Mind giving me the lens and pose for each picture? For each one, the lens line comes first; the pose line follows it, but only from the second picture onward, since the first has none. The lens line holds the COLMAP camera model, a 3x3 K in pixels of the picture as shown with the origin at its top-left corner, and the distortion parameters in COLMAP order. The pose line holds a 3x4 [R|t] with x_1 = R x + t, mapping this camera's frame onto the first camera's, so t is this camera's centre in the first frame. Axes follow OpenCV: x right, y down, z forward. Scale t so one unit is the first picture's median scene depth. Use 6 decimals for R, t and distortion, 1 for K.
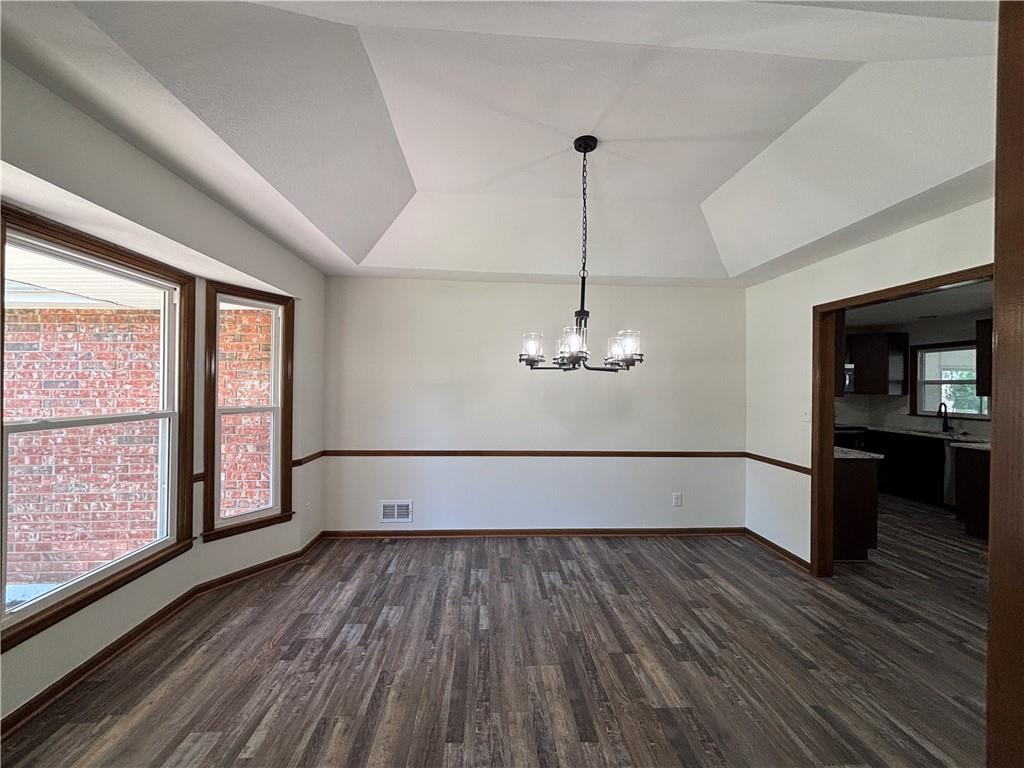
lens RADIAL K [[413.3, 0, 515.3], [0, 413.3, 384.9], [0, 0, 1]] dist [0.007842, 0.000894]
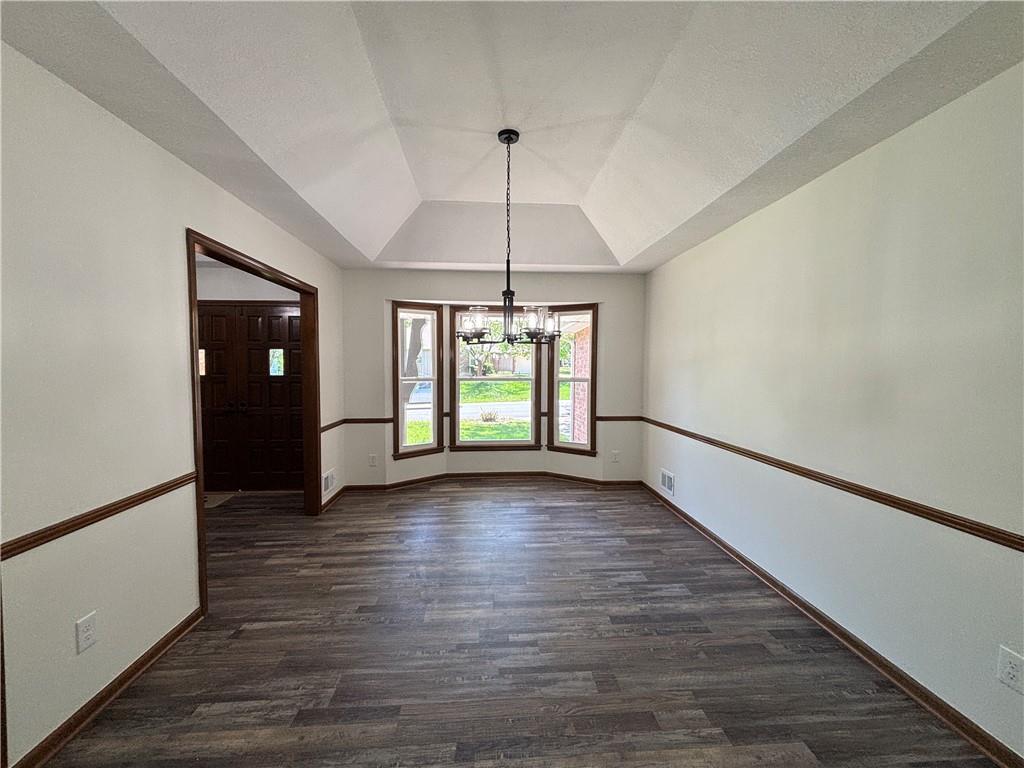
lens RADIAL K [[413.3, 0, 514.8], [0, 413.3, 385.9], [0, 0, 1]] dist [0.007842, 0.000894]
pose [[0.006967, 0.032742, -0.999440, 0.973964], [0.003514, 0.999457, 0.032767, 0.030565], [0.999970, -0.003741, 0.006848, 0.764179]]
